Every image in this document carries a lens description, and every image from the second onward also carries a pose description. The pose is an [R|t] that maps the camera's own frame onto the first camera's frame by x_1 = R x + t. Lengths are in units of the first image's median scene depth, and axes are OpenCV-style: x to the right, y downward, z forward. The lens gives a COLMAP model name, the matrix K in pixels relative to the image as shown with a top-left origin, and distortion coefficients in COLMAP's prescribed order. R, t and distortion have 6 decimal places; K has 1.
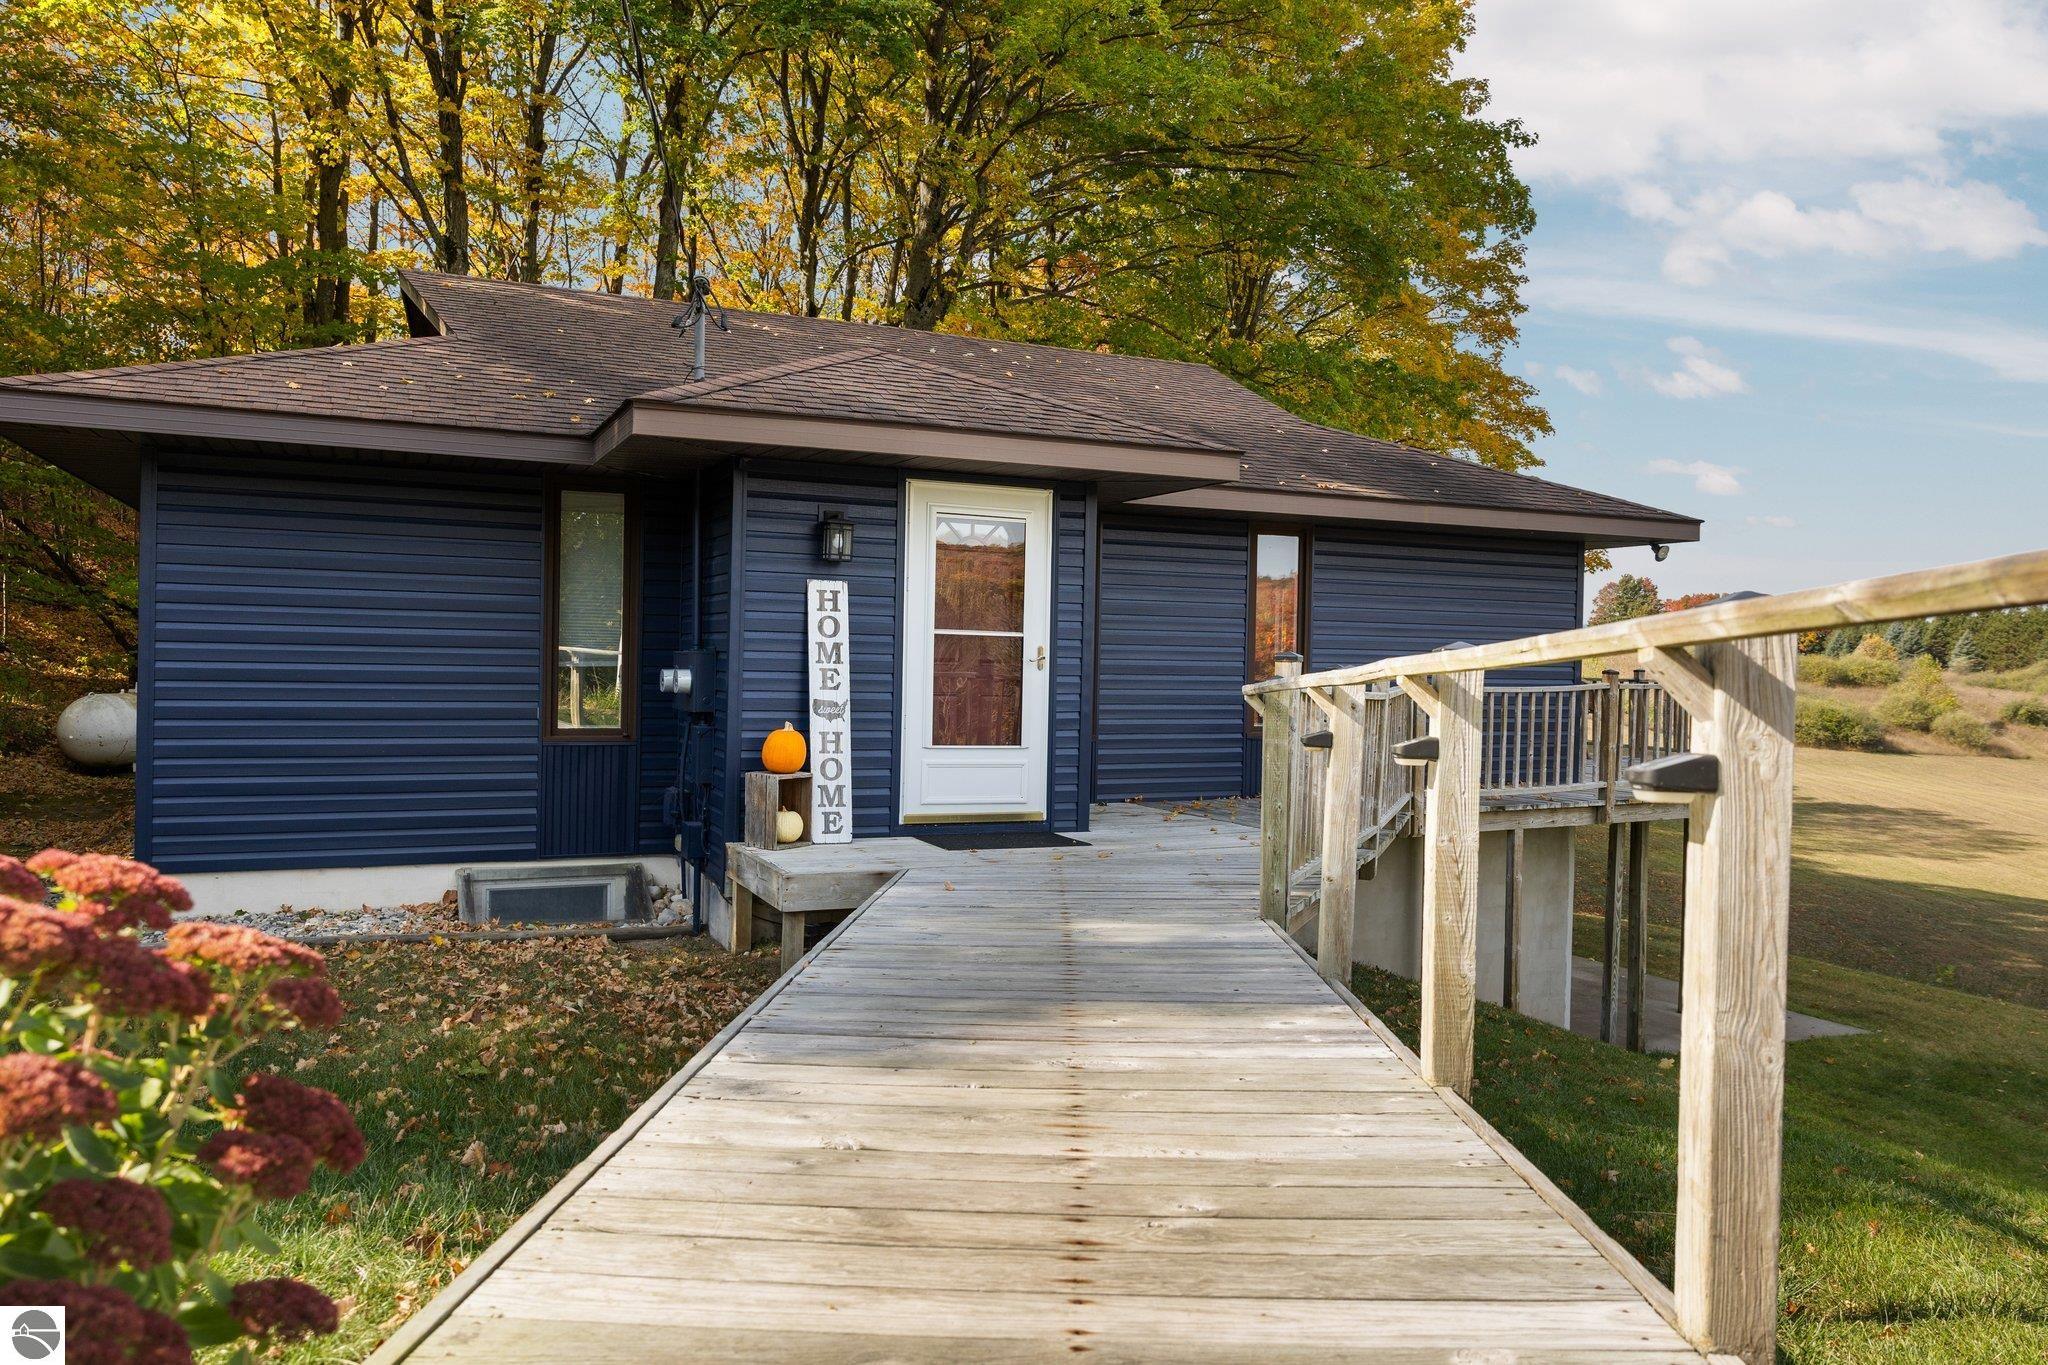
lens RADIAL K [[1390.3, 0, 1024.7], [0, 1390.3, 679.9], [0, 0, 1]] dist [-0.002121, 0.001642]
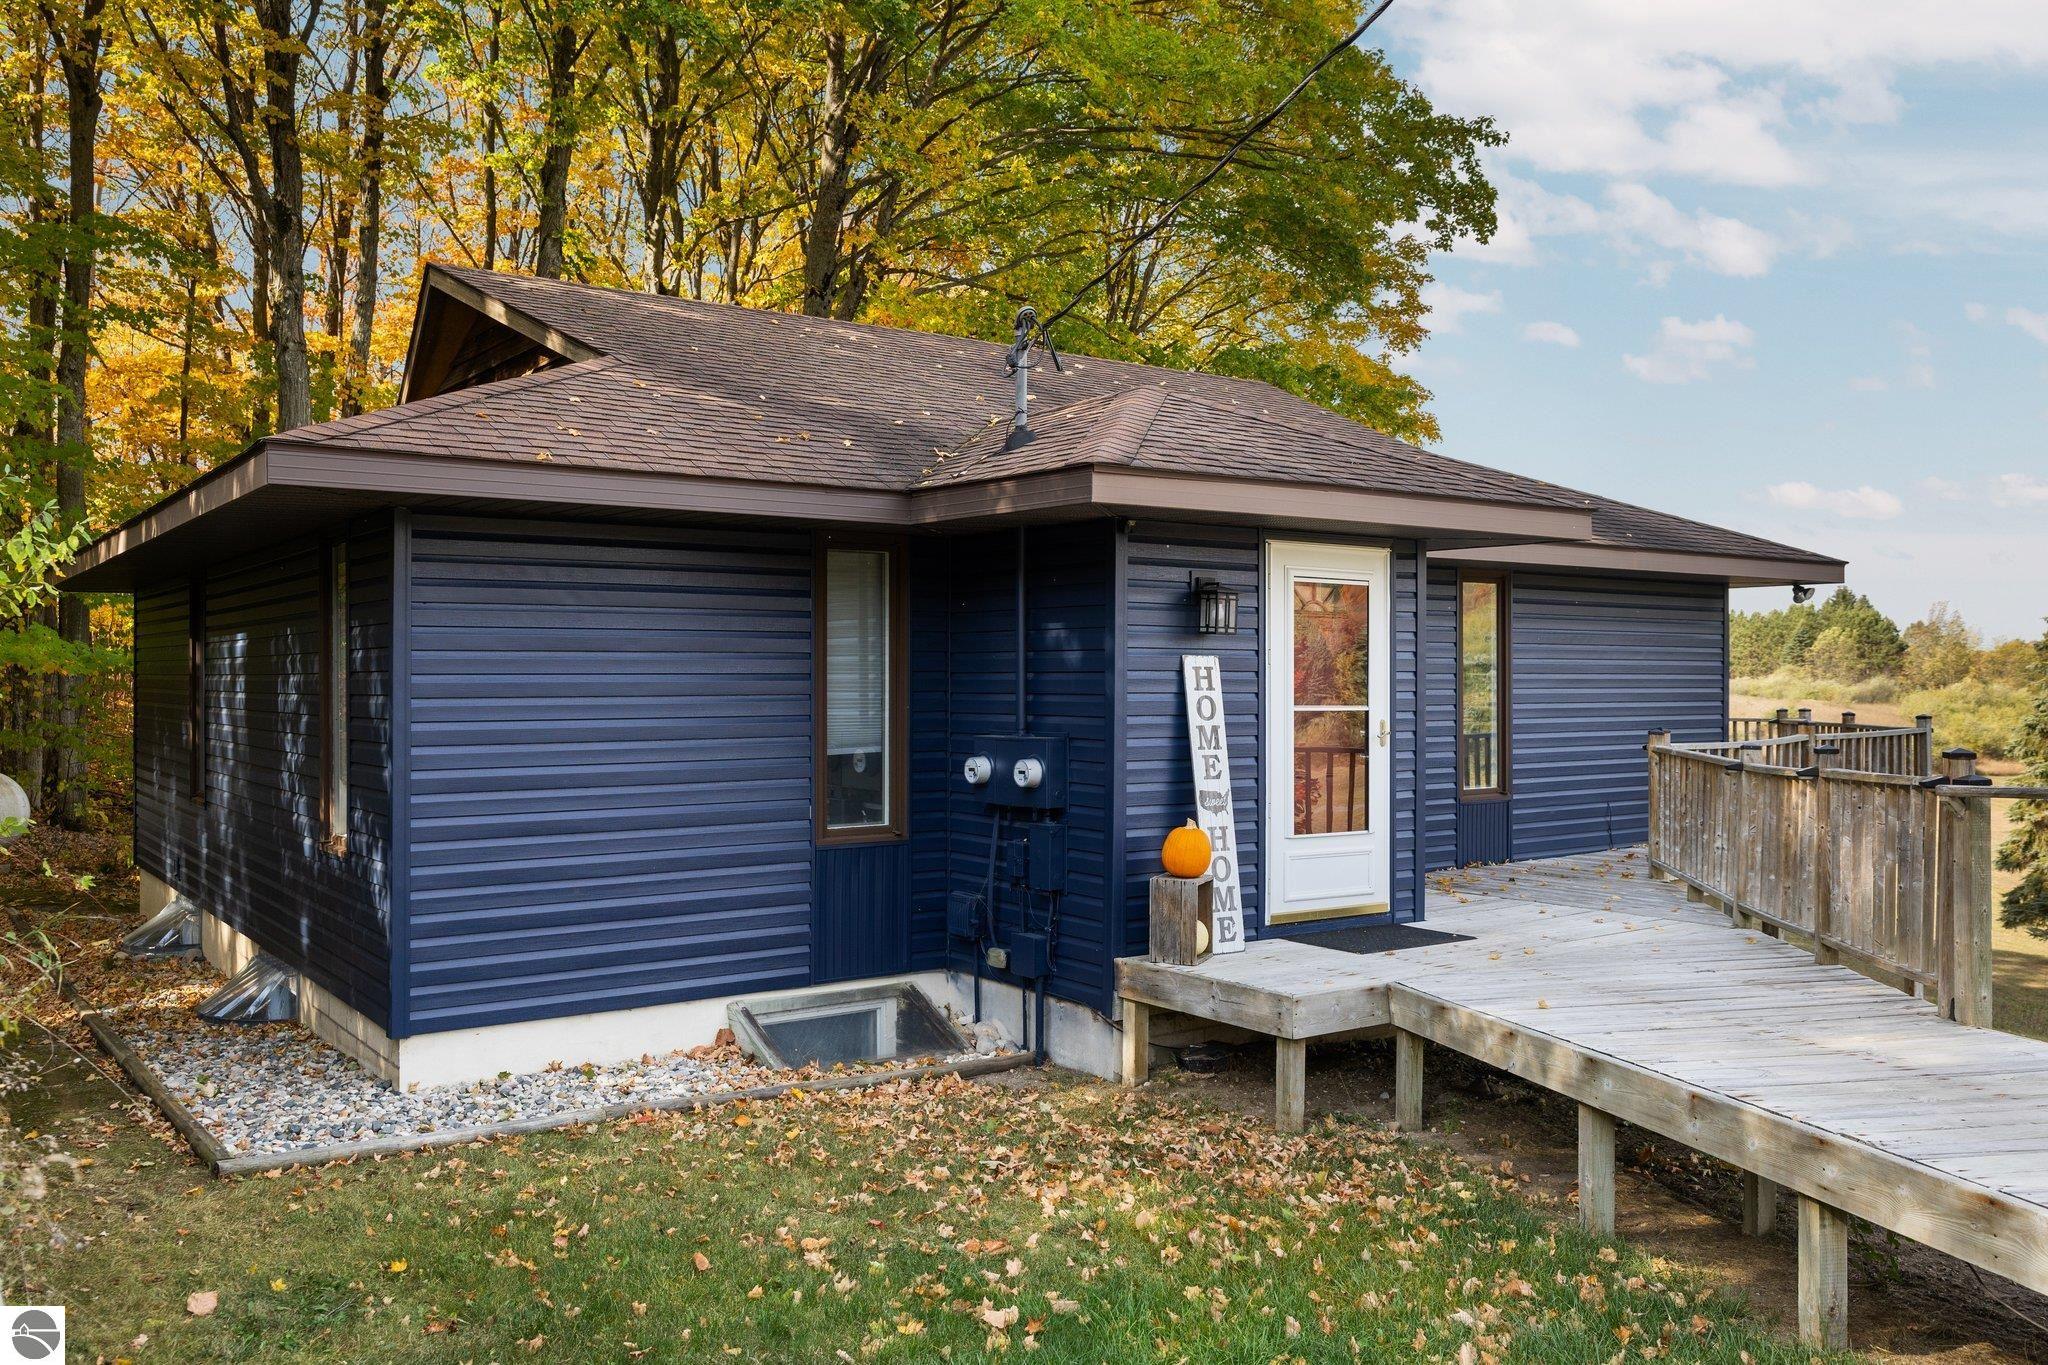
lens RADIAL K [[1611.3, 0, 1015.0], [0, 1611.3, 682.8], [0, 0, 1]] dist [0.001477, -0.003278]
pose [[0.979970, -0.020290, 0.198109, -0.444513], [0.022937, 0.999676, -0.011072, -0.043820], [-0.197820, 0.015395, 0.980117, 0.013944]]
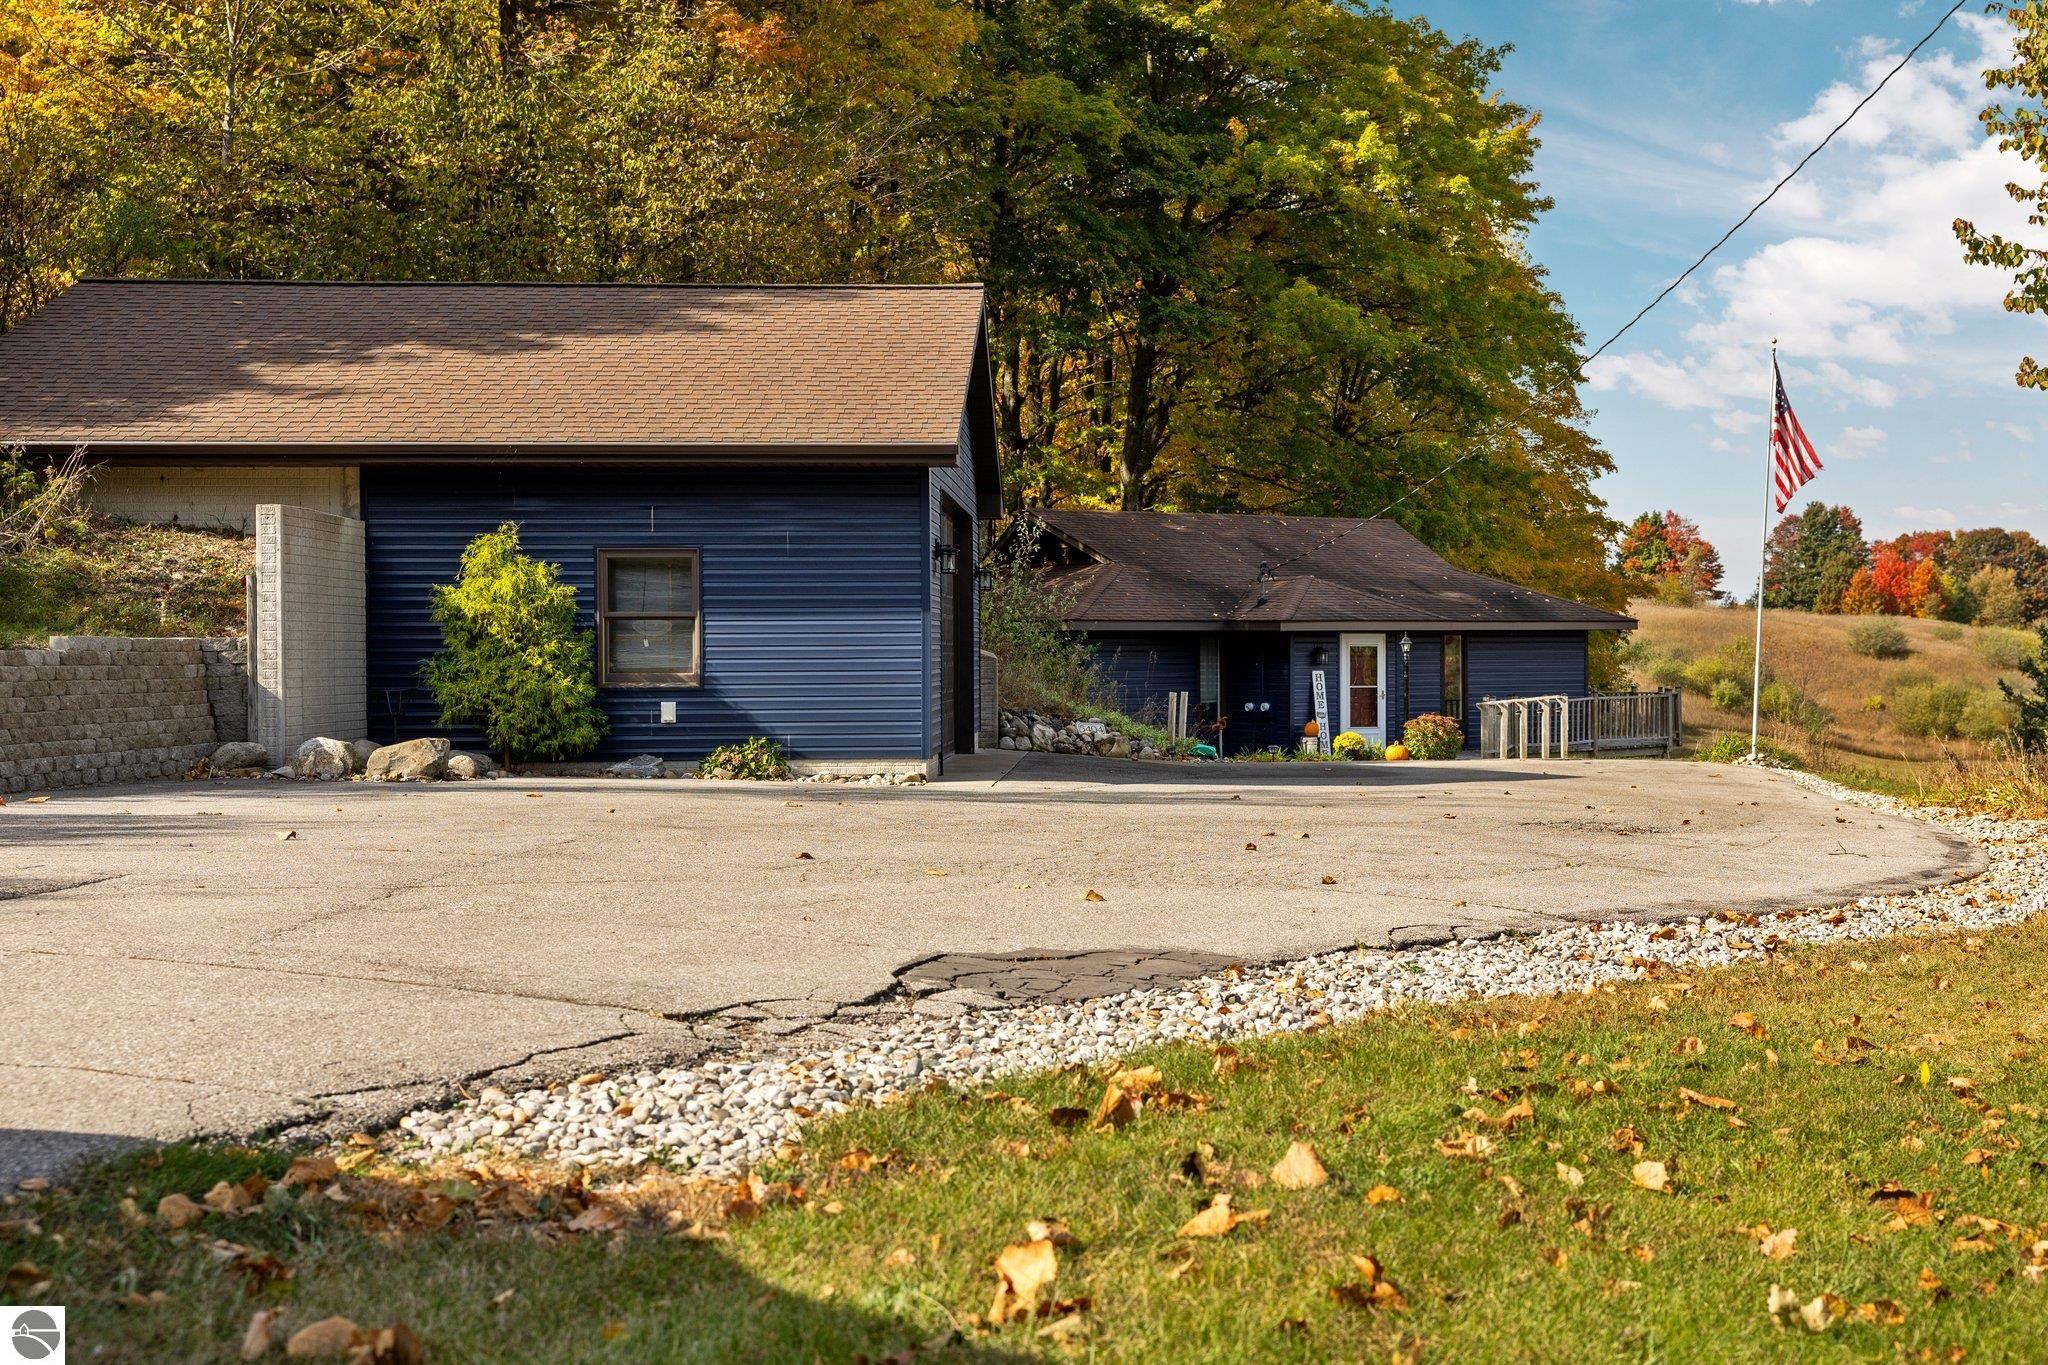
lens RADIAL K [[2656.6, 0, 1026.2], [0, 2656.6, 682.5], [0, 0, 1]] dist [-0.014378, 0.000000]
pose [[0.994306, -0.029349, 0.102441, -1.265705], [0.029797, 0.999552, -0.002853, -0.047296], [-0.102311, 0.005889, 0.994735, -4.286777]]
